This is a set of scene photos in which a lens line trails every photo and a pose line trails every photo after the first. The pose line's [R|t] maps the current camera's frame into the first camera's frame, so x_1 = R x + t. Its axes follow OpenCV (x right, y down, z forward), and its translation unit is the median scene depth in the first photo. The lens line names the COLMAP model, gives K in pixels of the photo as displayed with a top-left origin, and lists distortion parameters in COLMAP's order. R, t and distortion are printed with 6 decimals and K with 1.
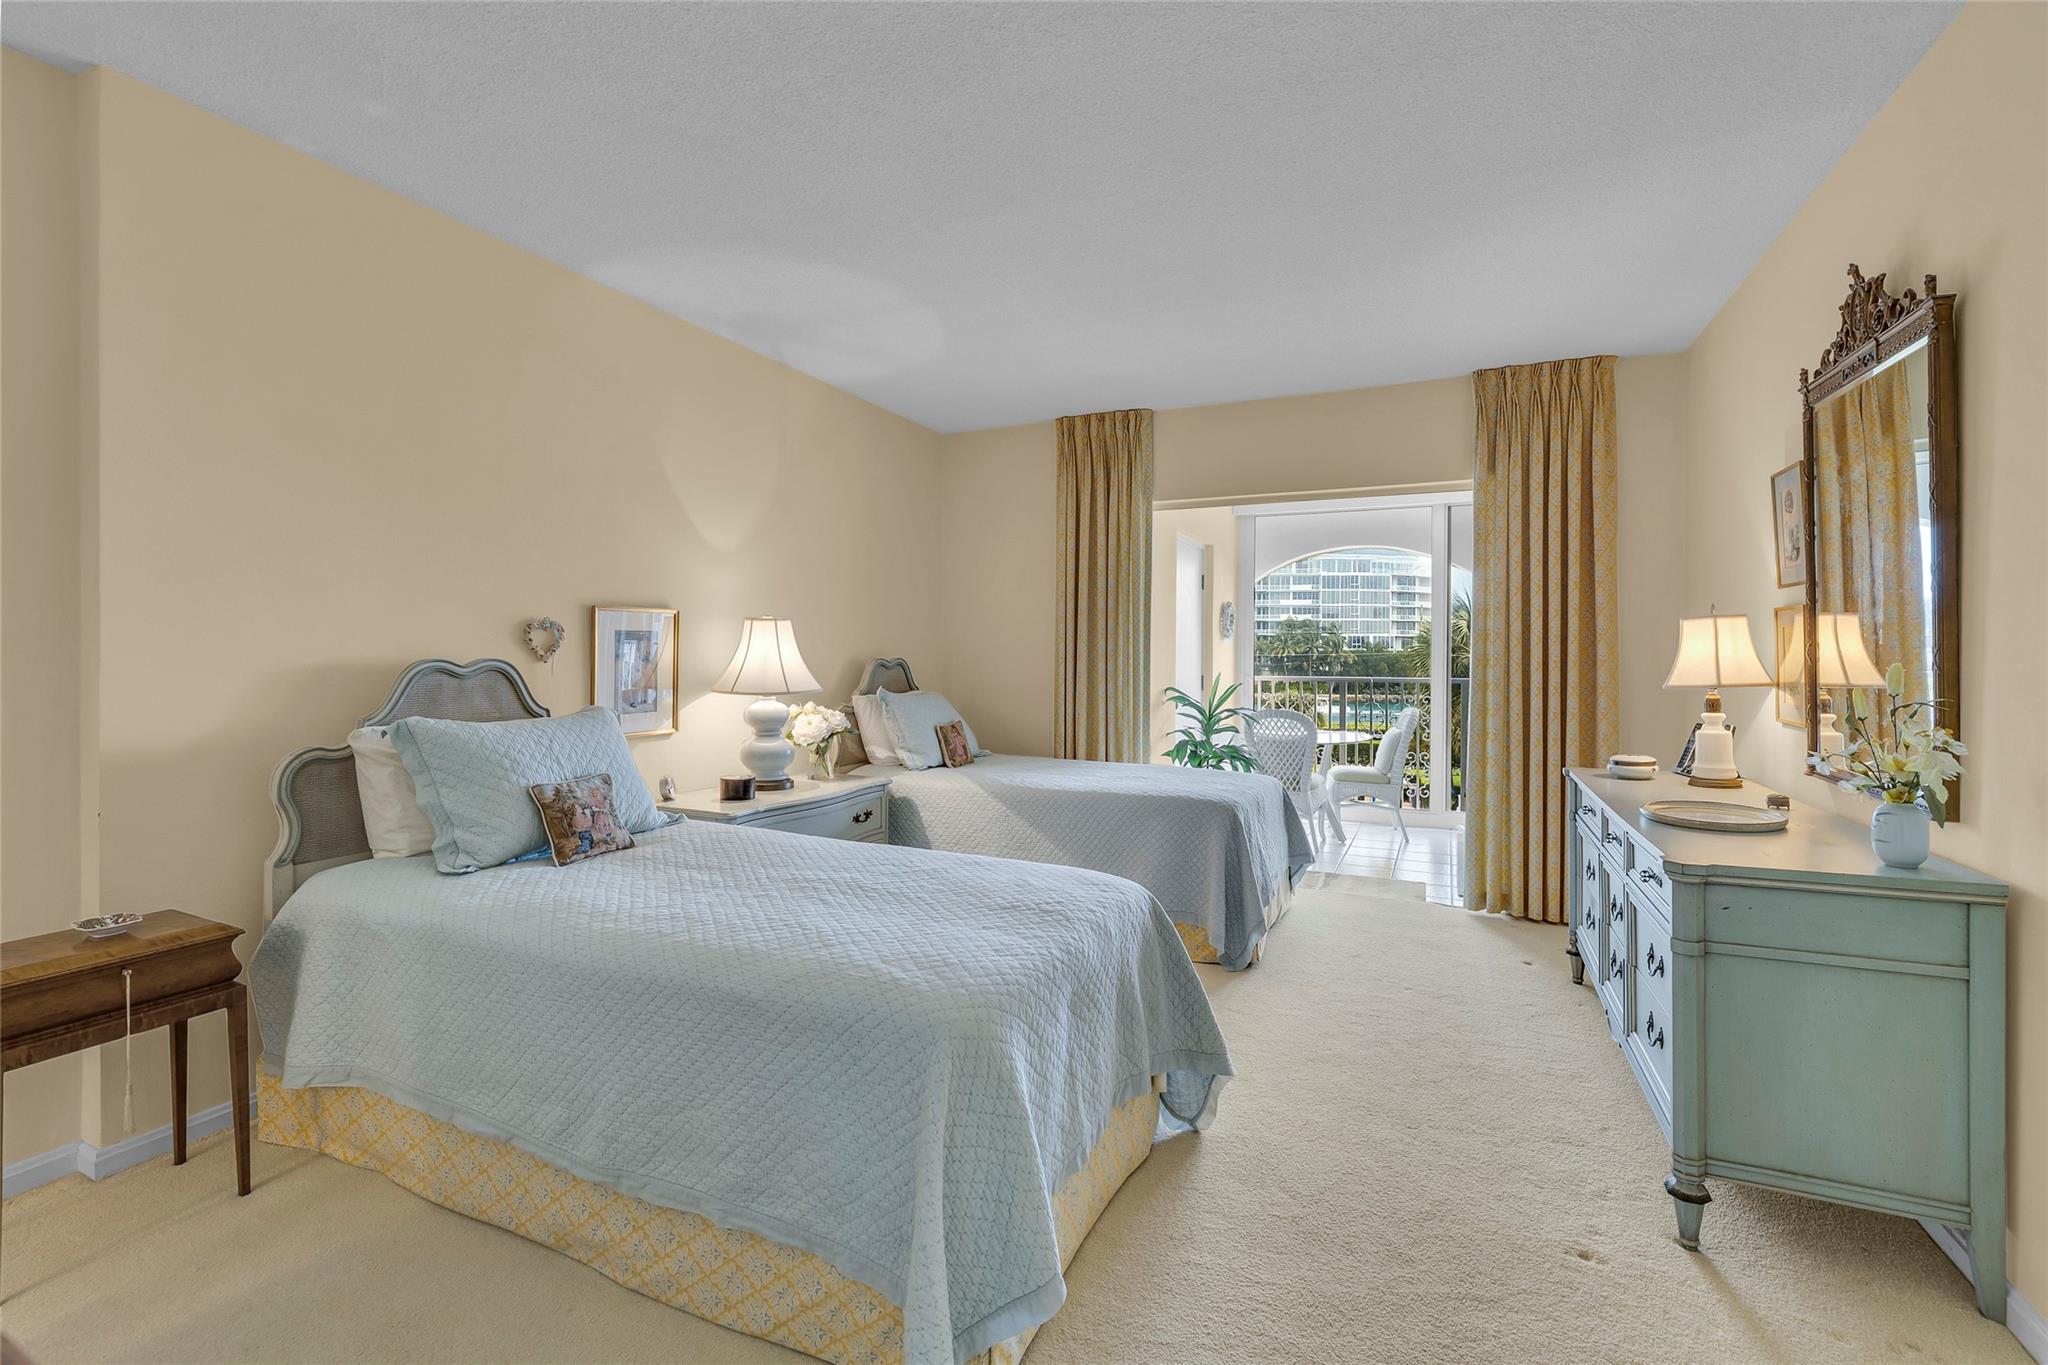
lens RADIAL K [[897.2, 0, 1029.7], [0, 897.2, 652.0], [0, 0, 1]] dist [-0.000279, -0.000455]
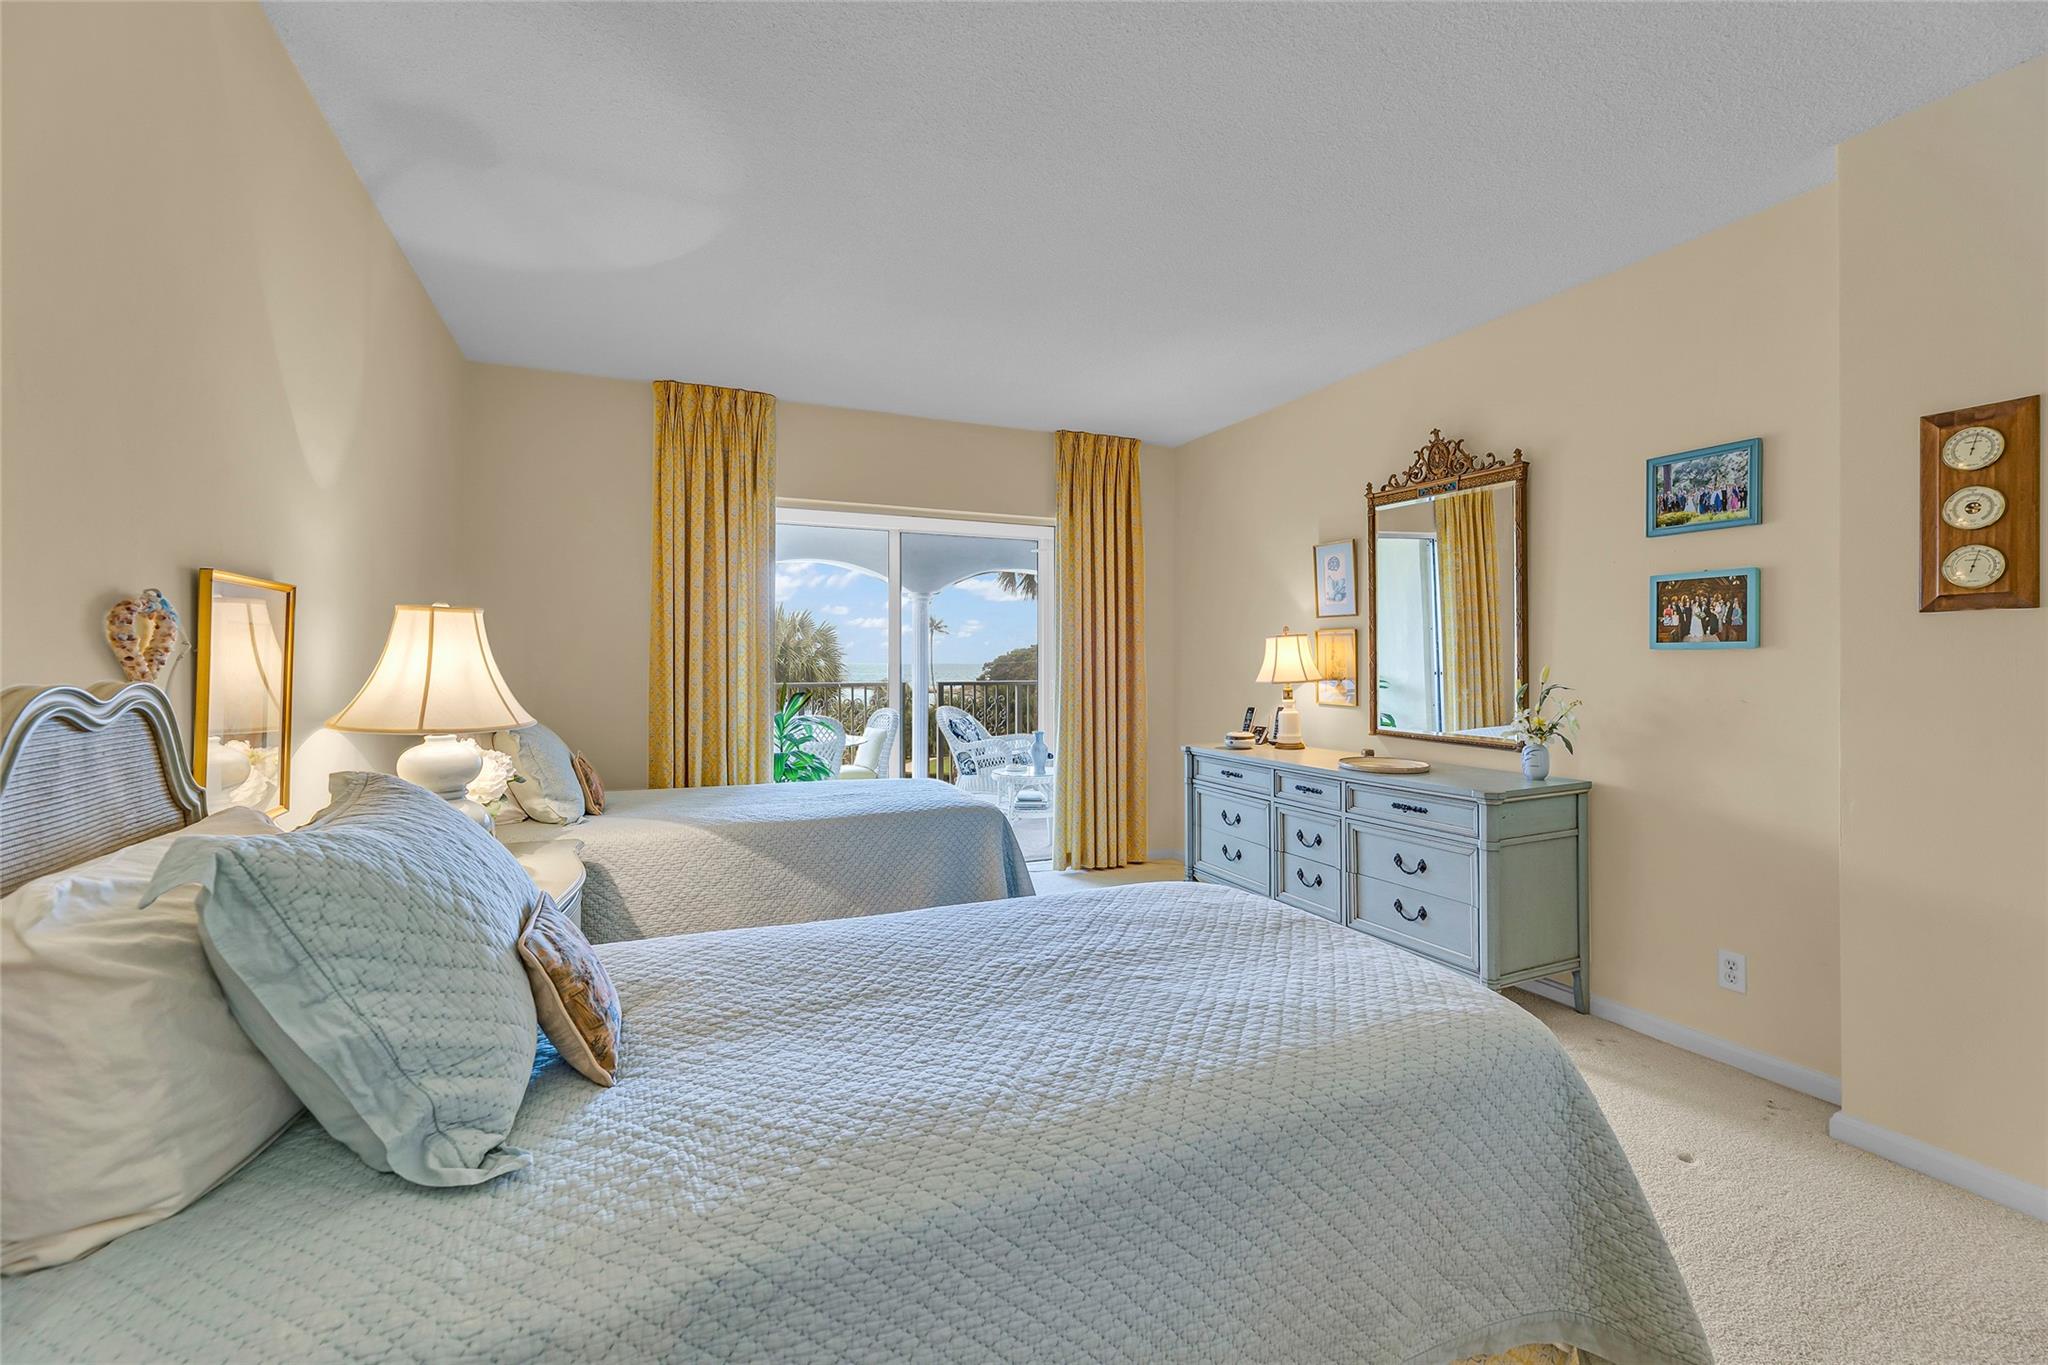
lens RADIAL K [[841.6, 0, 1029.8], [0, 841.6, 661.8], [0, 0, 1]] dist [-0.001413, -0.000012]
pose [[0.660700, -0.004968, 0.750634, -0.417314], [0.002821, 0.999987, 0.004135, -0.001720], [-0.750645, -0.000614, 0.660705, 0.288545]]
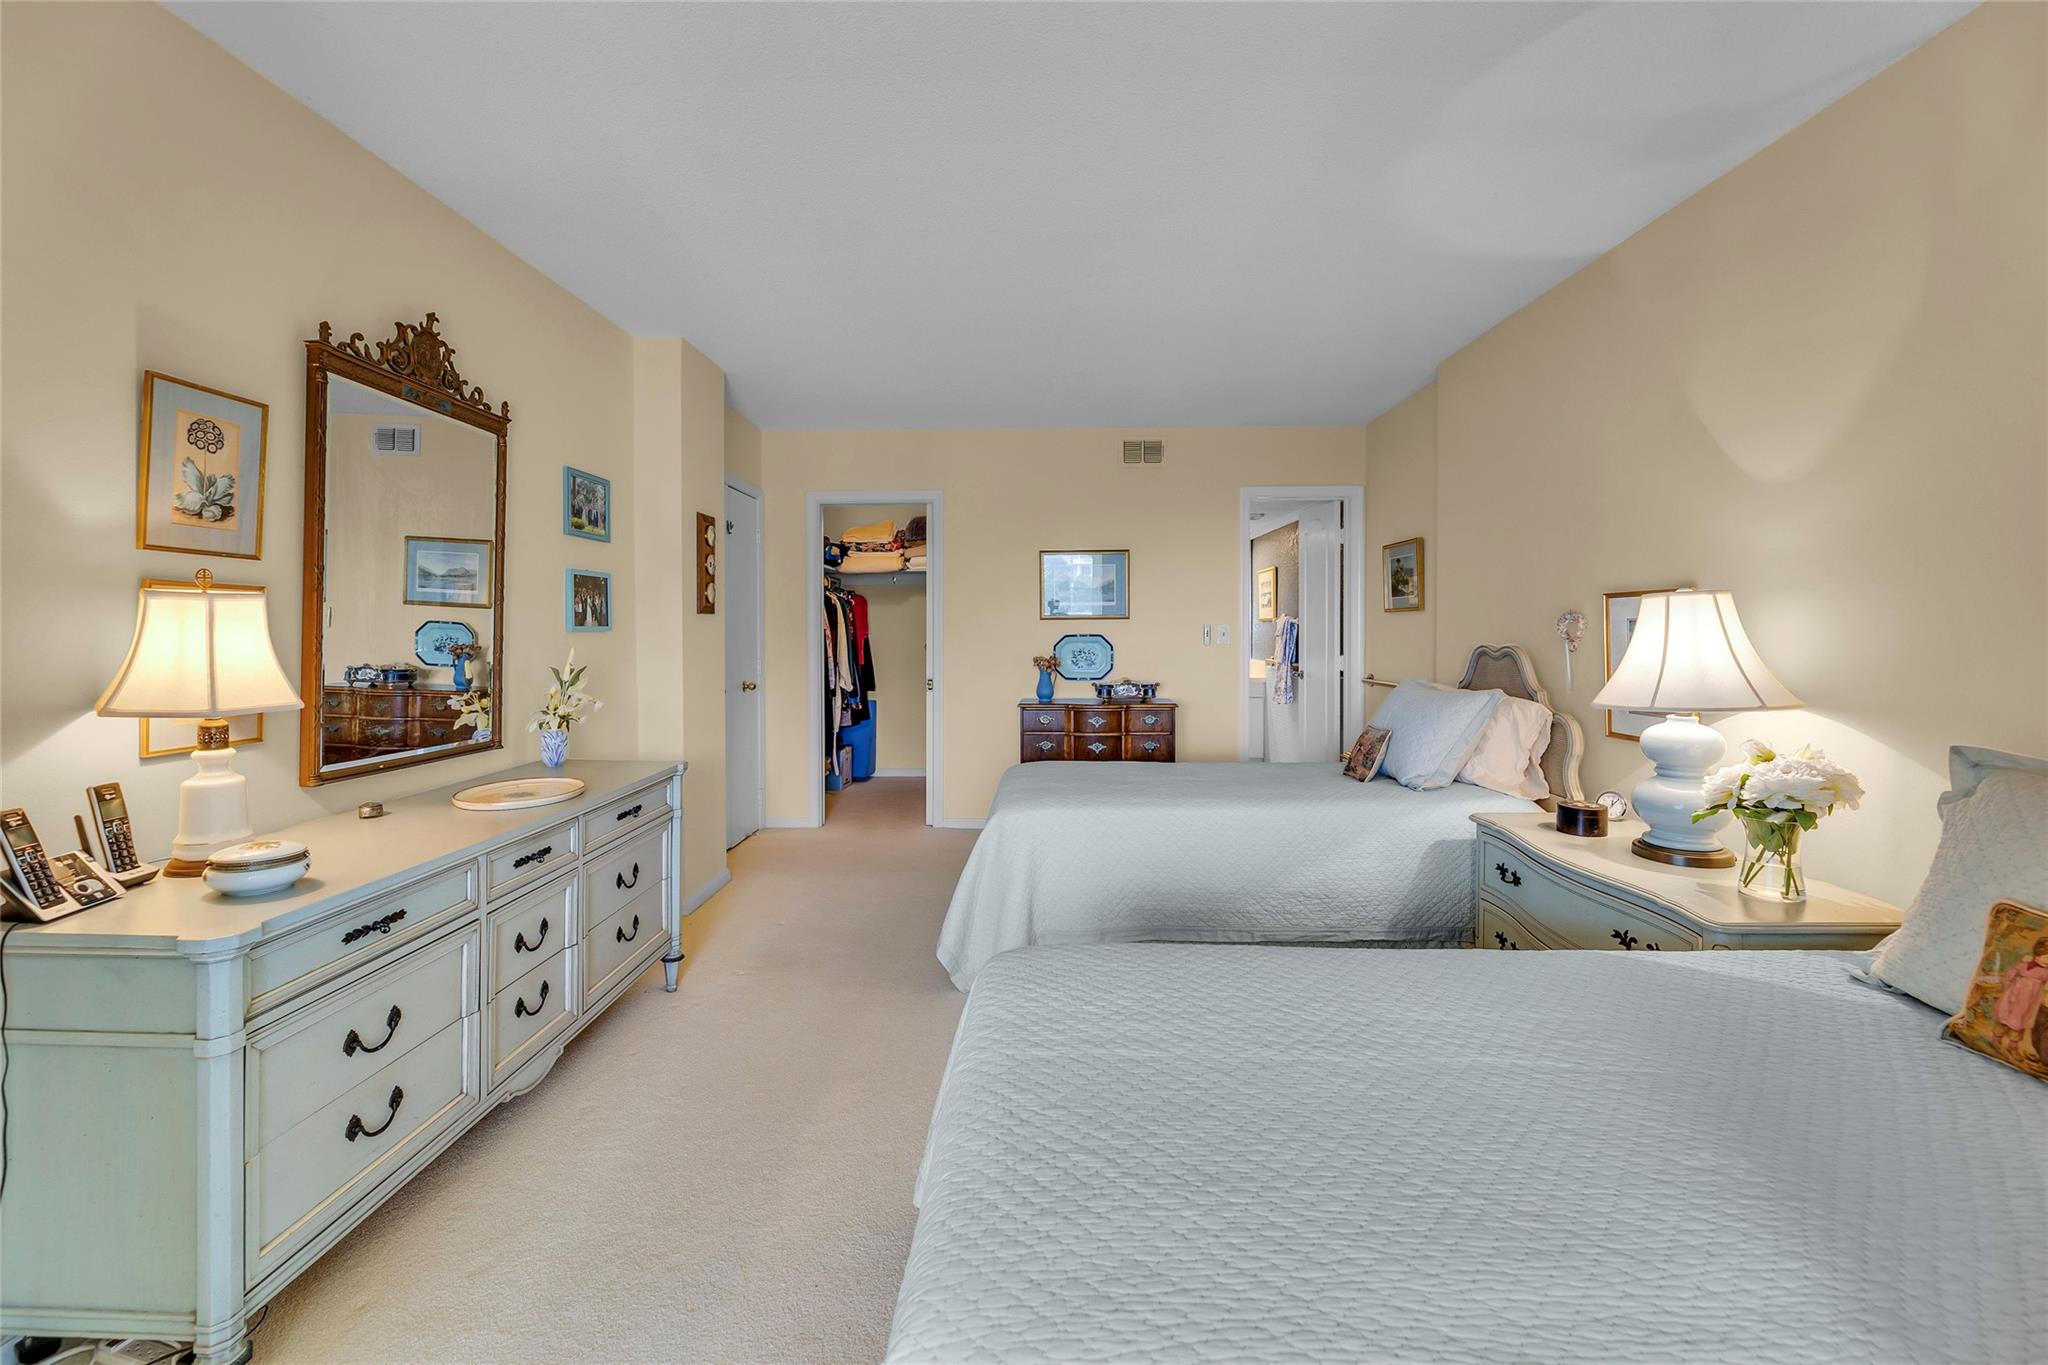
lens RADIAL K [[841.6, 0, 1031.2], [0, 841.6, 623.4], [0, 0, 1]] dist [-0.001413, -0.000012]
pose [[-0.922231, -0.000611, -0.386639, 0.341570], [0.002518, 0.999968, -0.007587, -0.008238], [0.386632, -0.007970, -0.922200, 1.264438]]
